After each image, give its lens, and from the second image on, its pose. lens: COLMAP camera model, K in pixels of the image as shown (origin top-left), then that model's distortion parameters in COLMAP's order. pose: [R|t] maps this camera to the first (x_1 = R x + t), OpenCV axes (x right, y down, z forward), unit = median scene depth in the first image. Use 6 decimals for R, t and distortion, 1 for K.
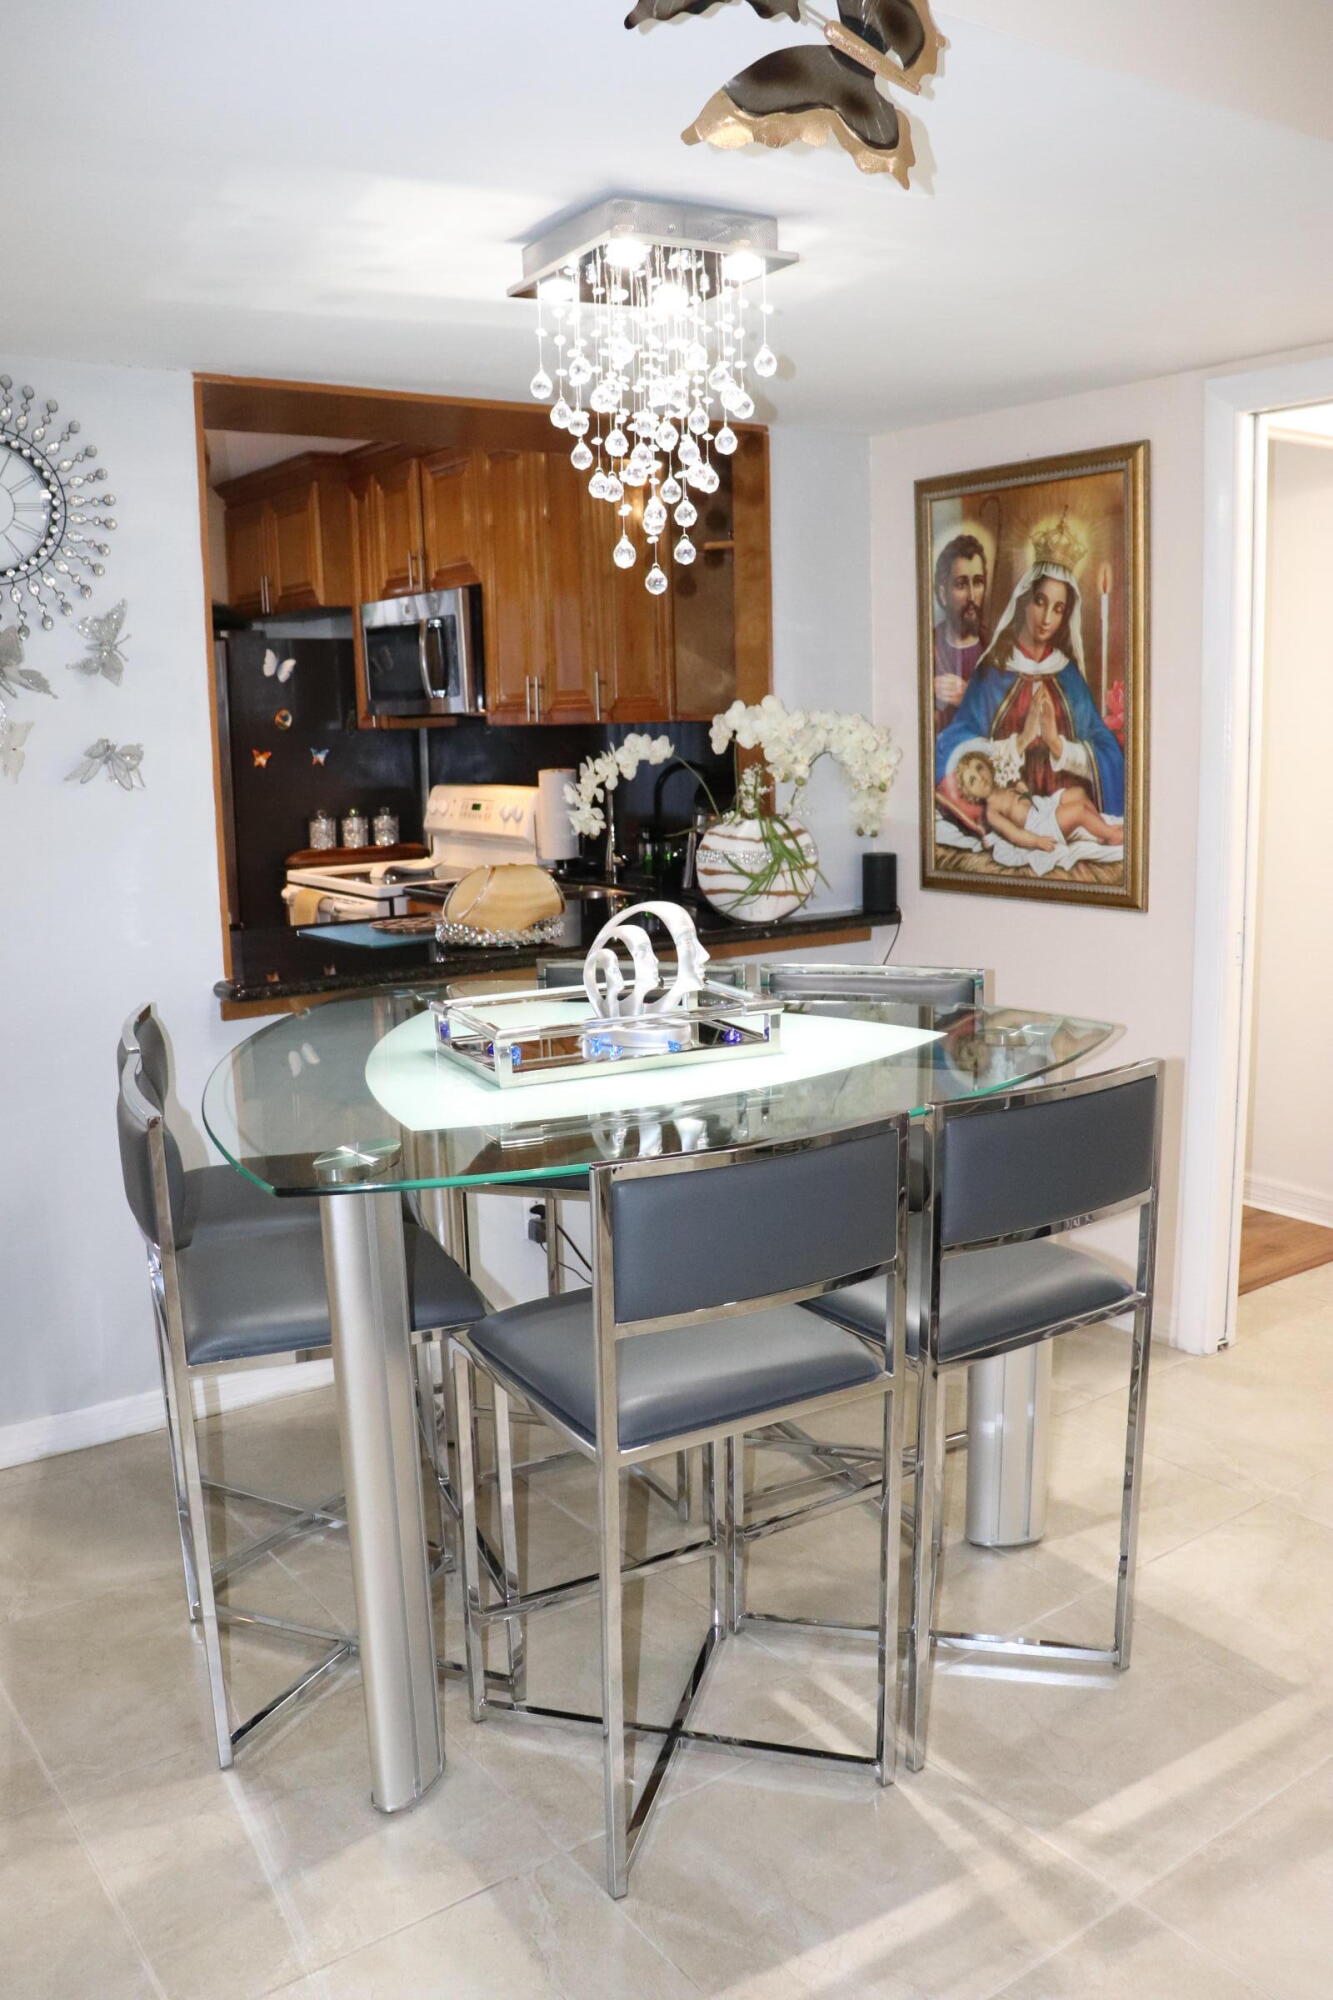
lens RADIAL K [[1638.3, 0, 667.2], [0, 1638.3, 1013.0], [0, 0, 1]] dist [-0.175637, 0.154950]
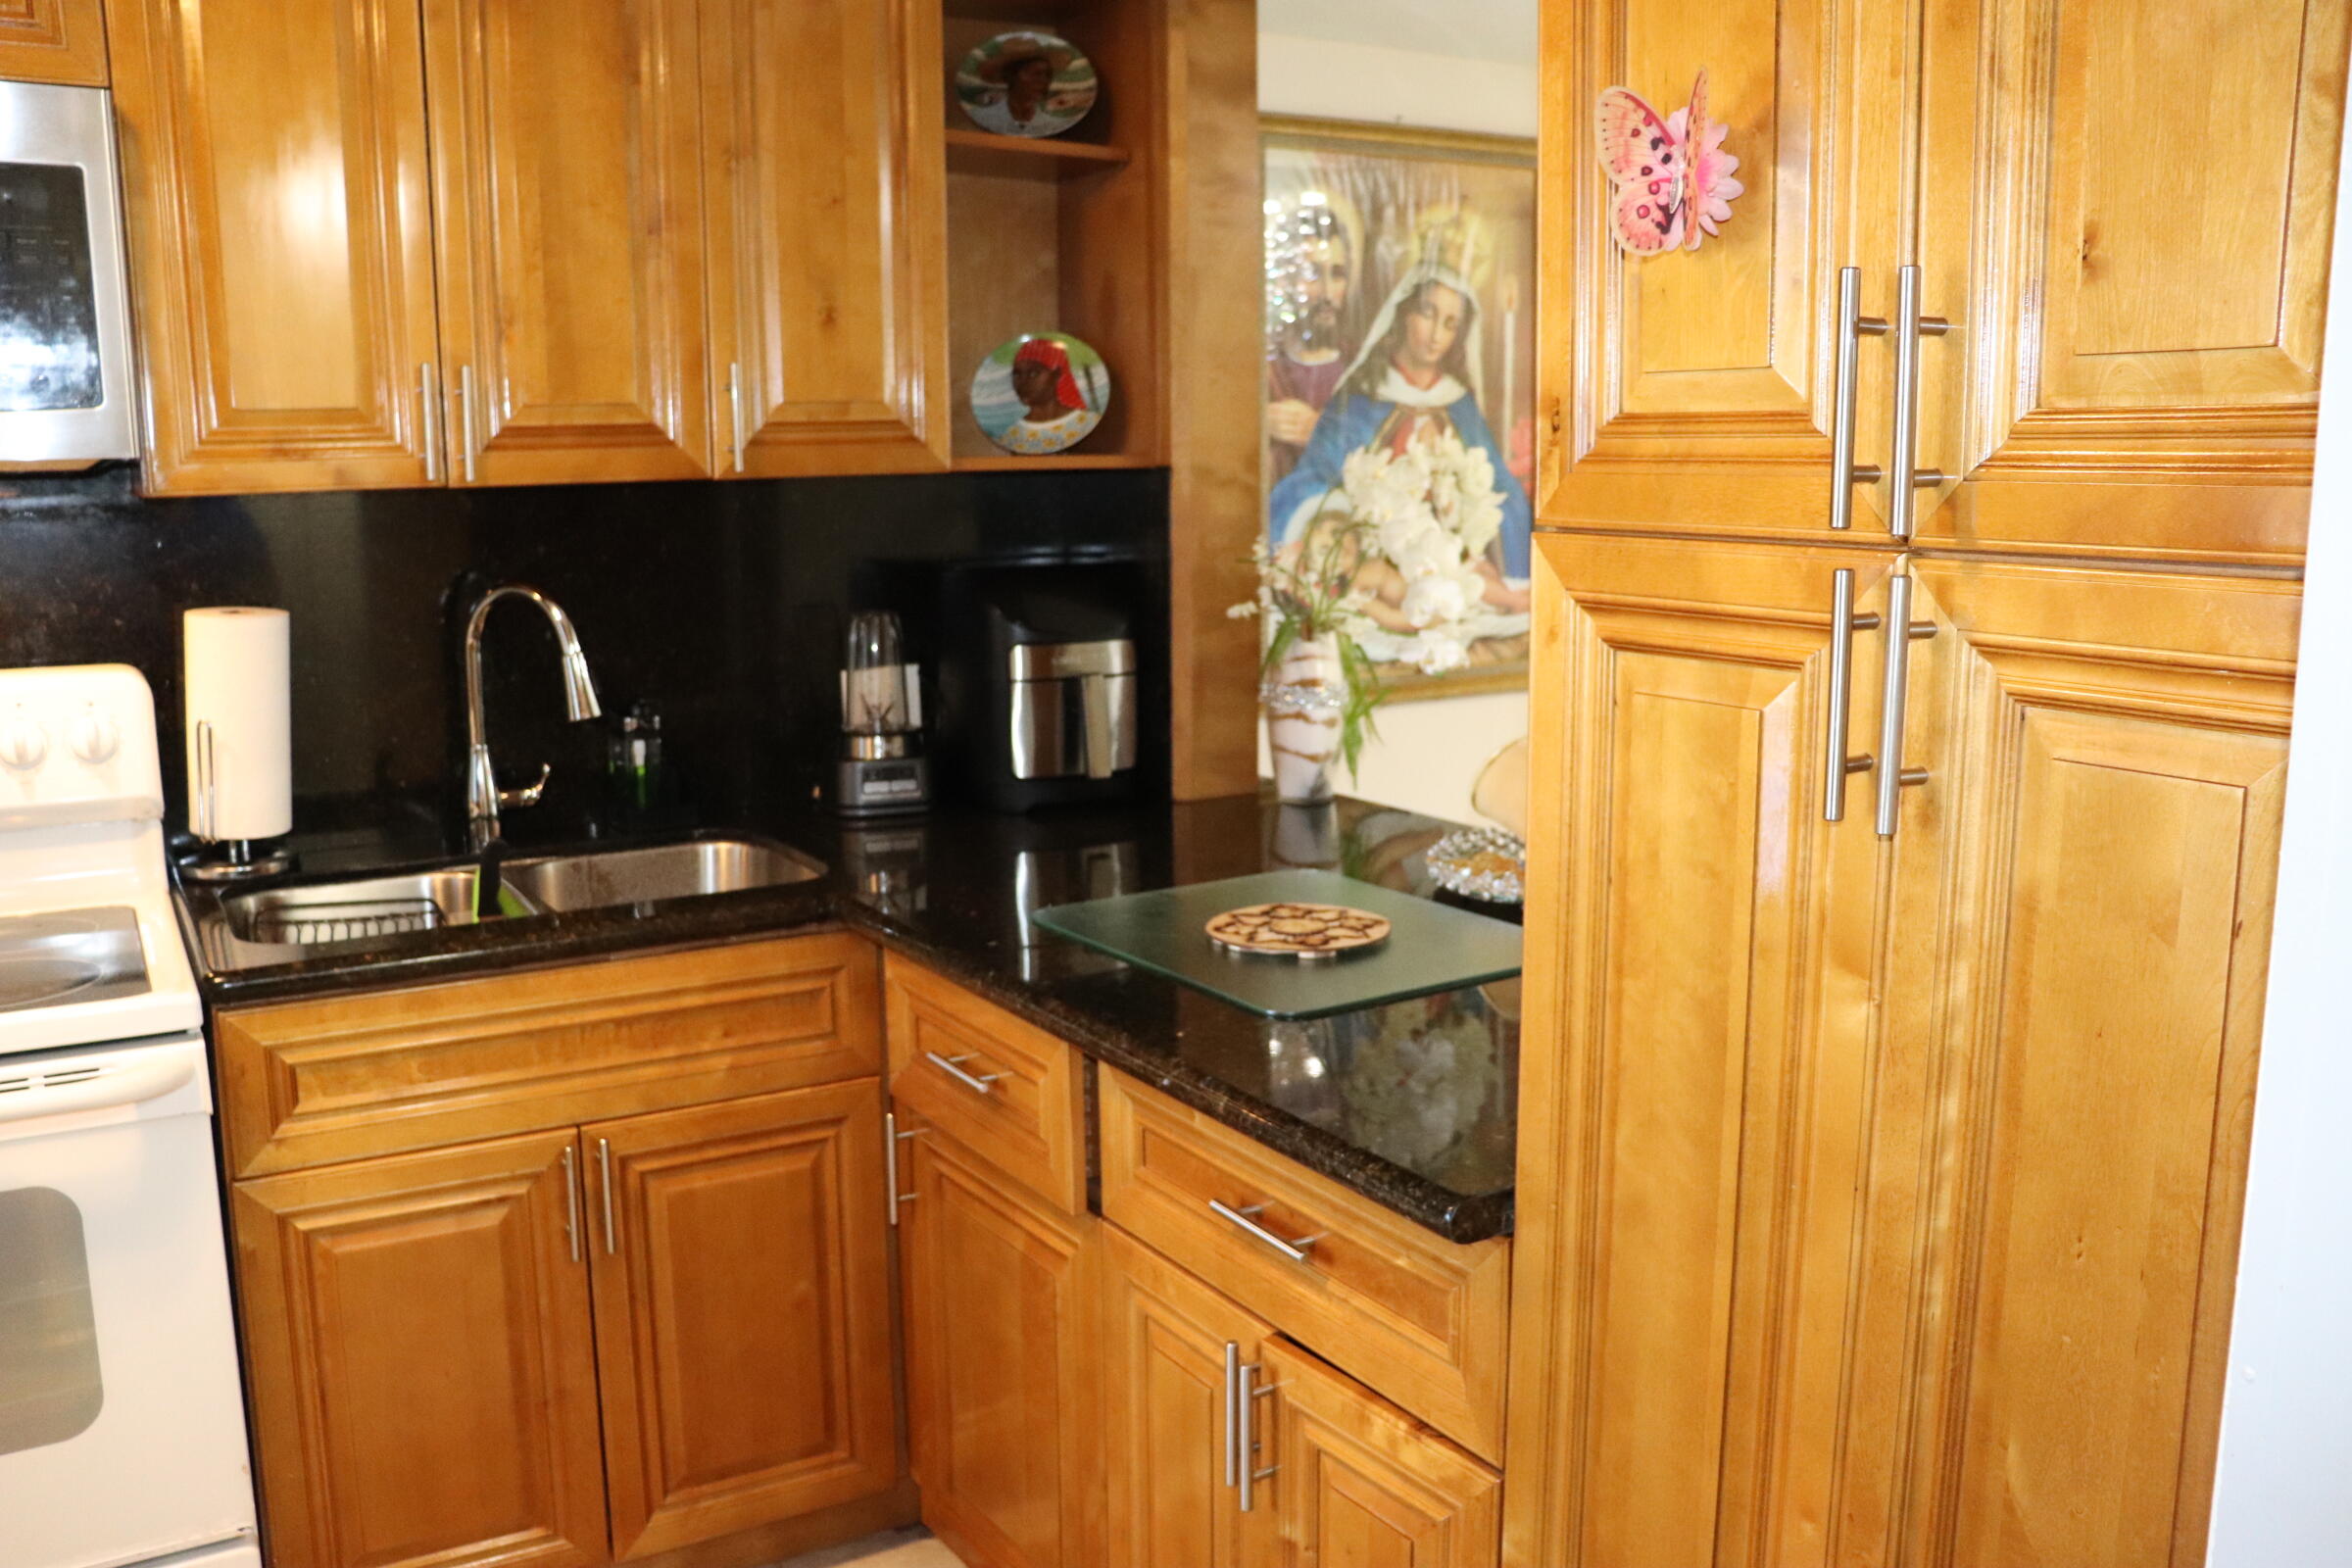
lens RADIAL K [[1926.7, 0, 1153.0], [0, 1926.7, 792.2], [0, 0, 1]] dist [-0.175637, 0.154950]
pose [[0.077621, -0.150299, 0.985589, -0.886645], [0.188918, 0.972879, 0.133482, -0.222129], [-0.978920, 0.175834, 0.103910, 1.339069]]
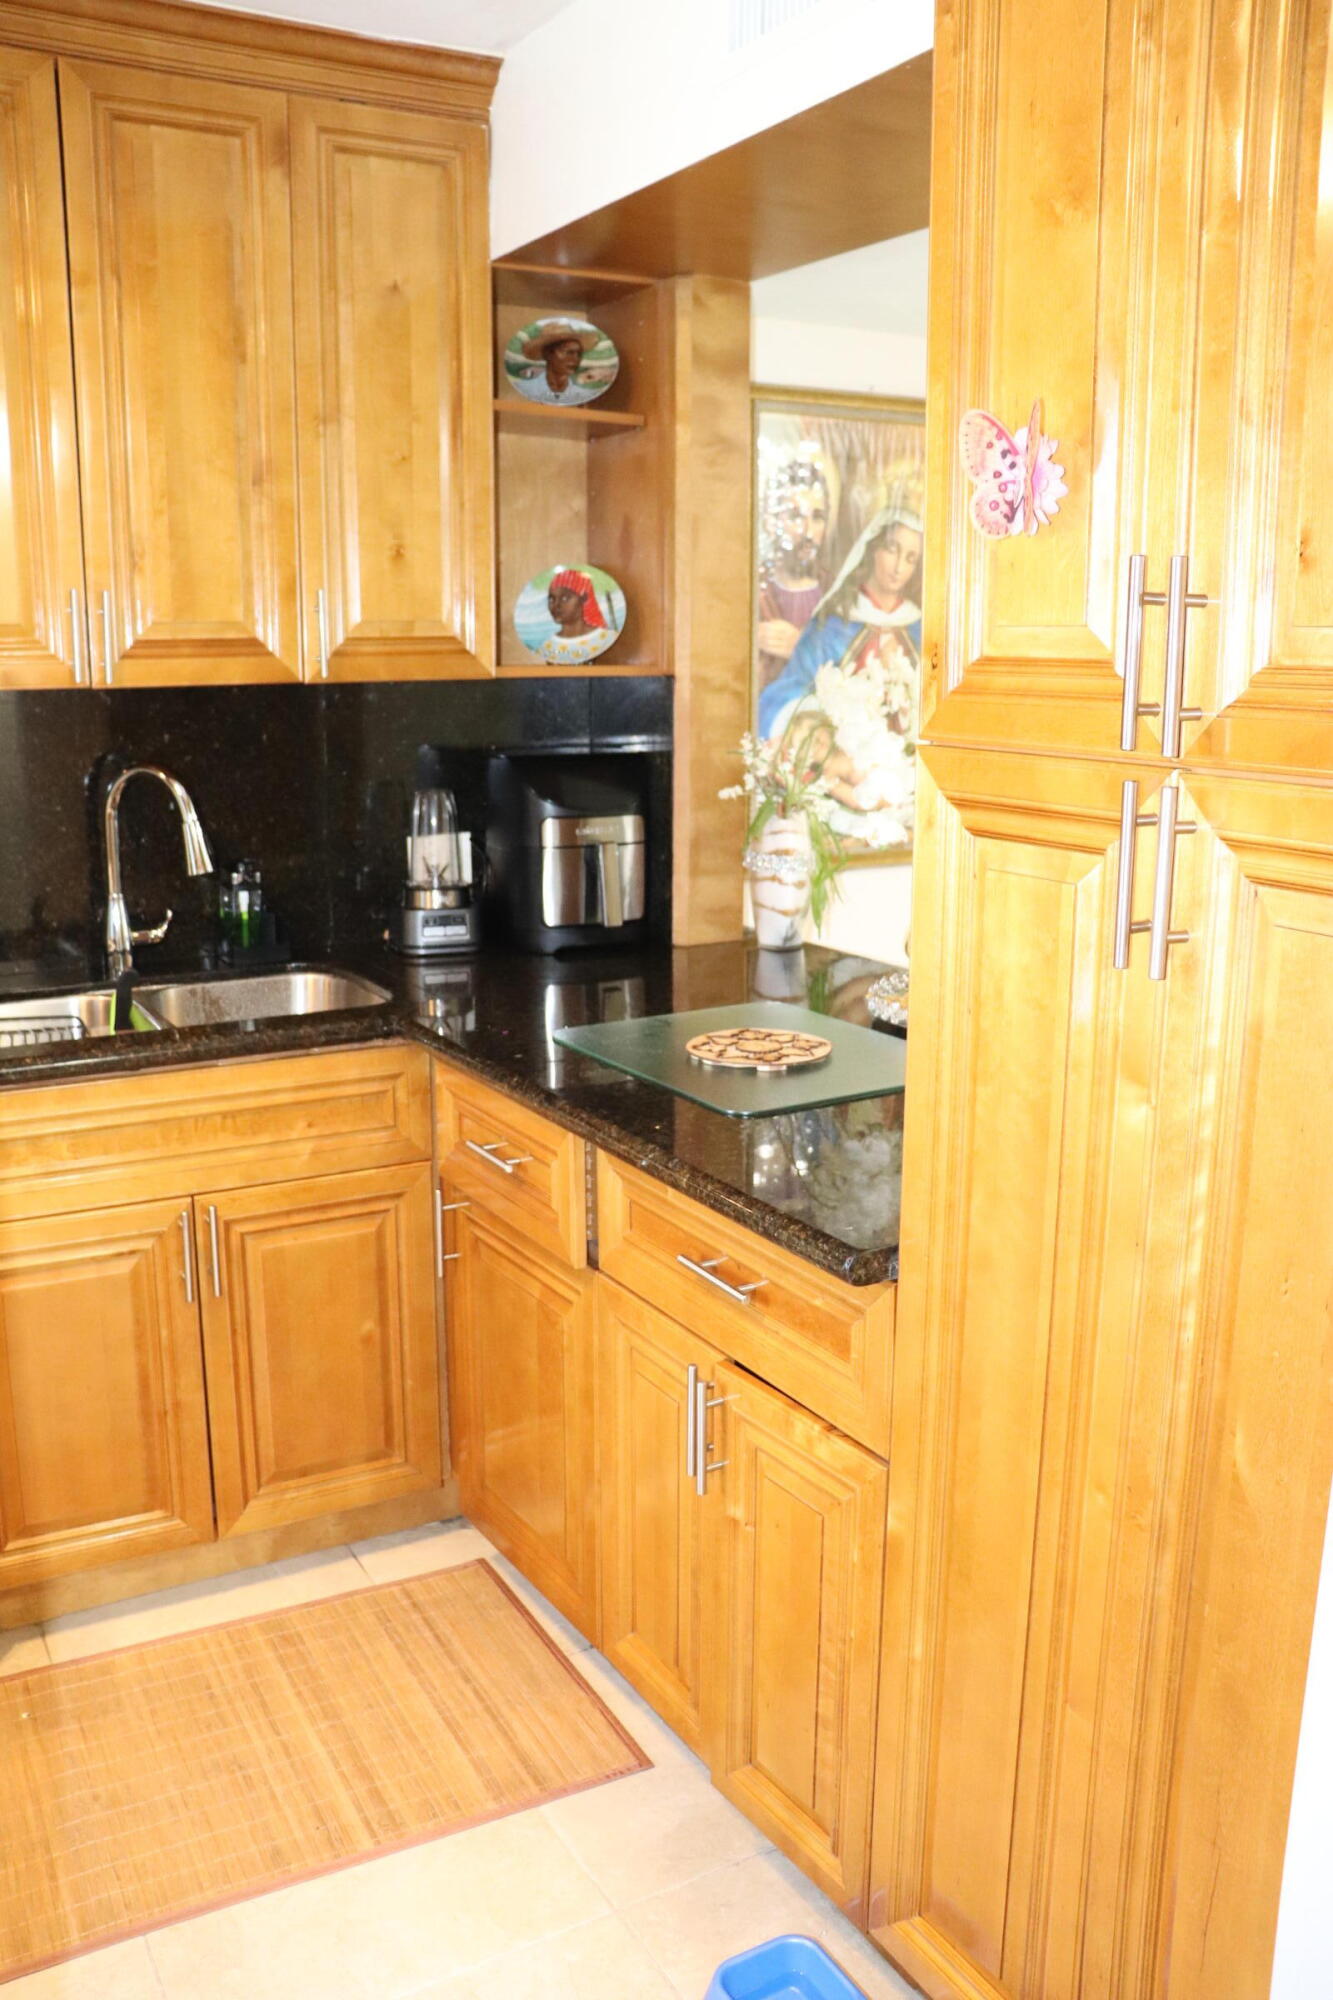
lens RADIAL K [[1638.3, 0, 667.2], [0, 1638.3, 1013.0], [0, 0, 1]] dist [-0.175637, 0.154950]
pose [[0.091601, -0.193773, 0.976761, -0.938359], [0.175690, 0.968642, 0.175686, -0.226143], [-0.980175, 0.155514, 0.122773, 1.315220]]
